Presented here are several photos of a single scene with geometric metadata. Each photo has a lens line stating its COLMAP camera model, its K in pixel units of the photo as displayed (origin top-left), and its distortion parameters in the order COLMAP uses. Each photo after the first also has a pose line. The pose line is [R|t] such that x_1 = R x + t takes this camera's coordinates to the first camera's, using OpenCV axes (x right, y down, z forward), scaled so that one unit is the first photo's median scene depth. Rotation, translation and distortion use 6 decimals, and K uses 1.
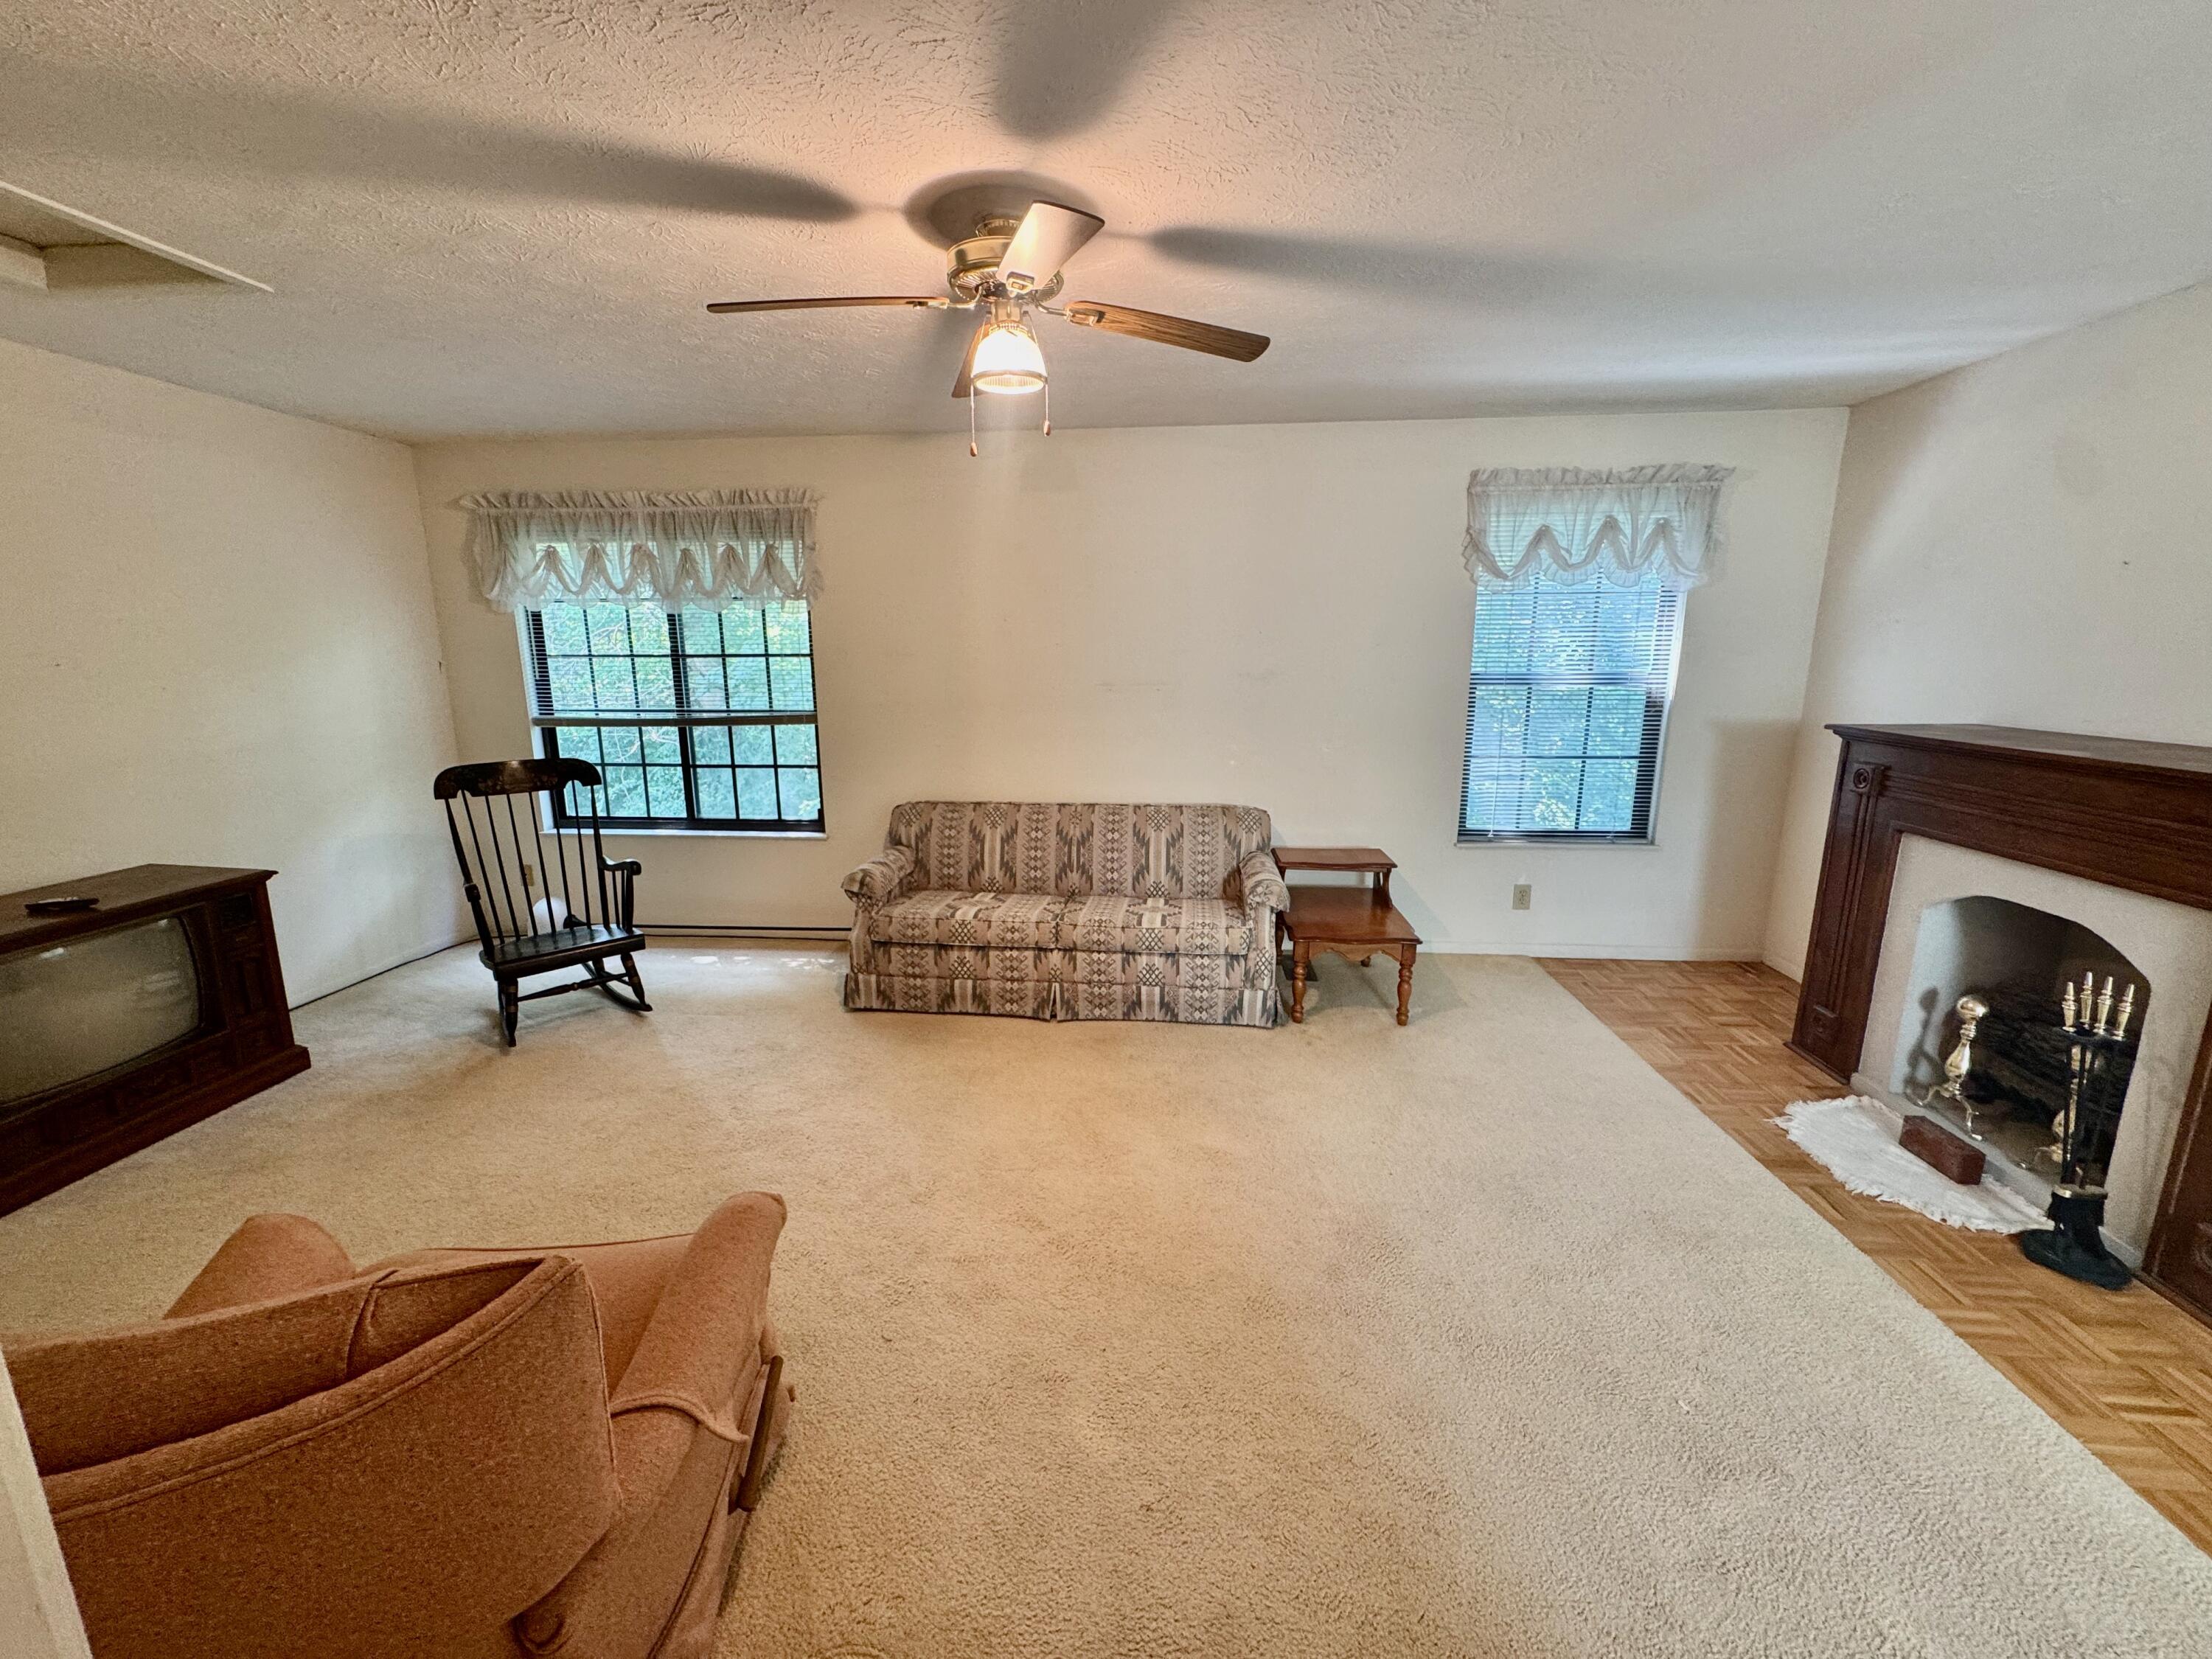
lens RADIAL K [[882.1, 0, 1106.0], [0, 882.1, 829.5], [0, 0, 1]] dist [0.001235, -0.000013]
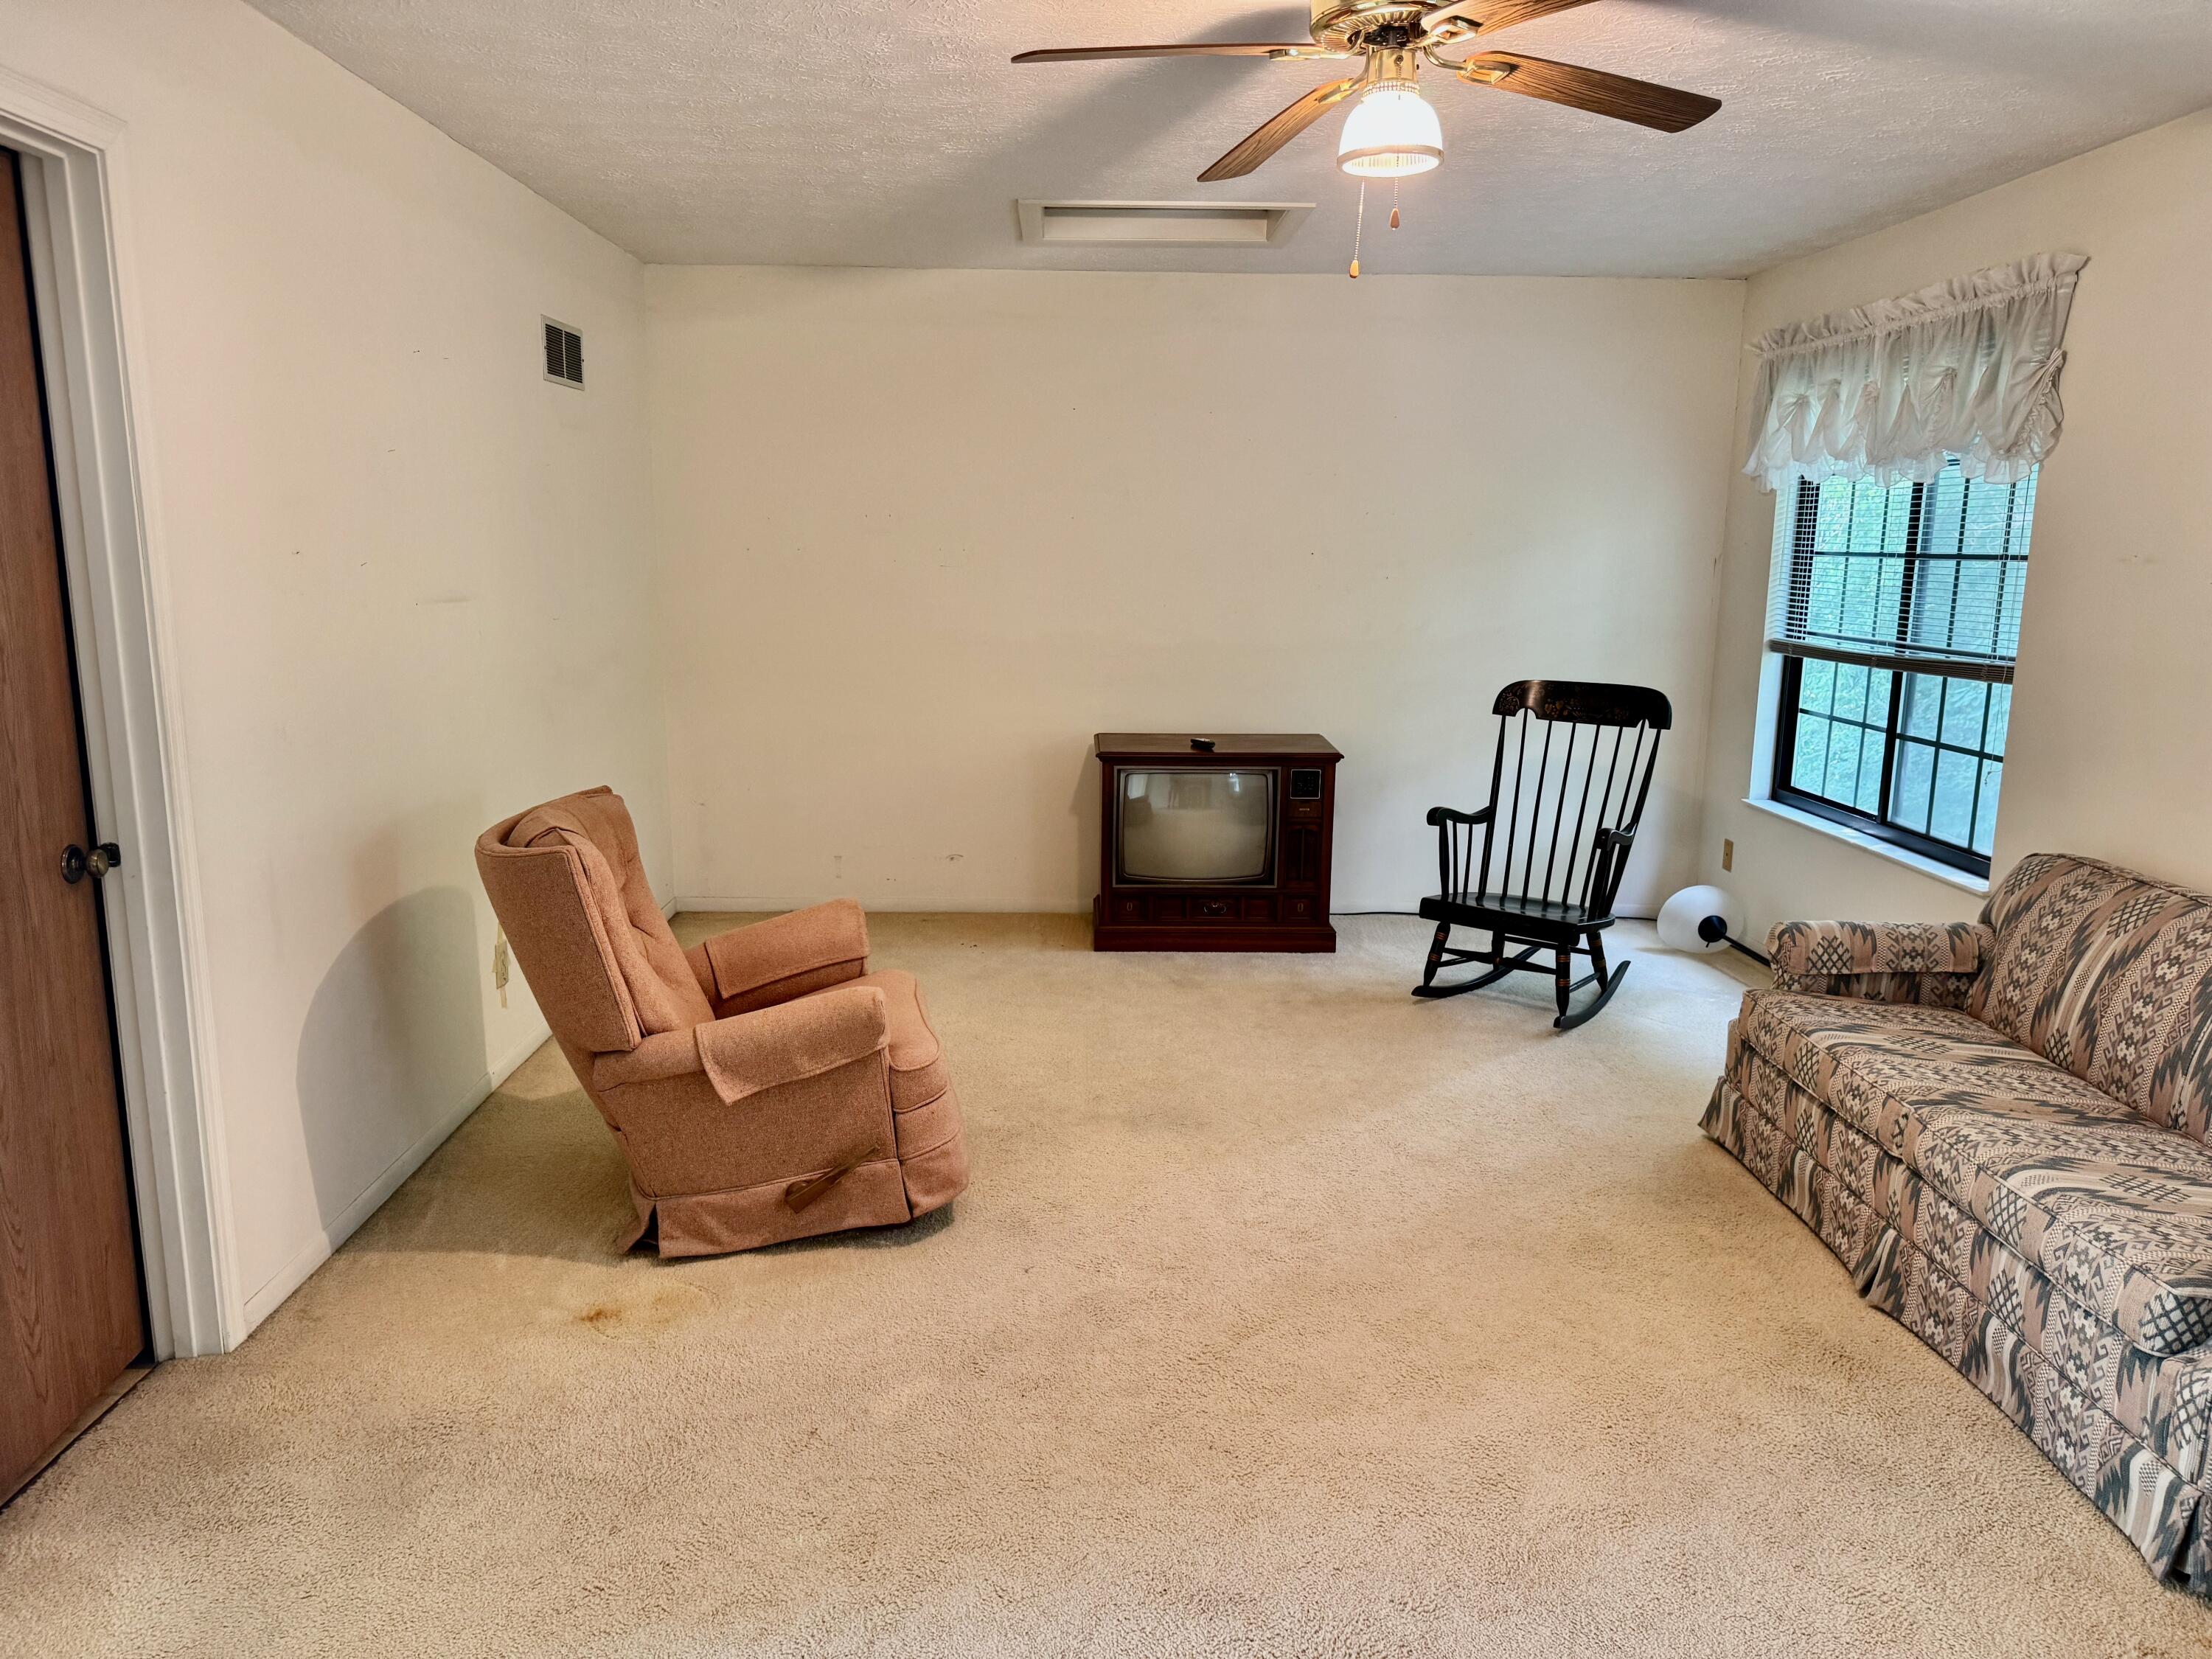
lens RADIAL K [[1555.0, 0, 1051.5], [0, 1555.0, 836.8], [0, 0, 1]] dist [0.005265, -0.001190]
pose [[0.080455, 0.192141, -0.978064, 0.701162], [-0.207562, 0.962964, 0.172101, -0.086931], [0.974908, 0.189163, 0.117356, 0.397091]]
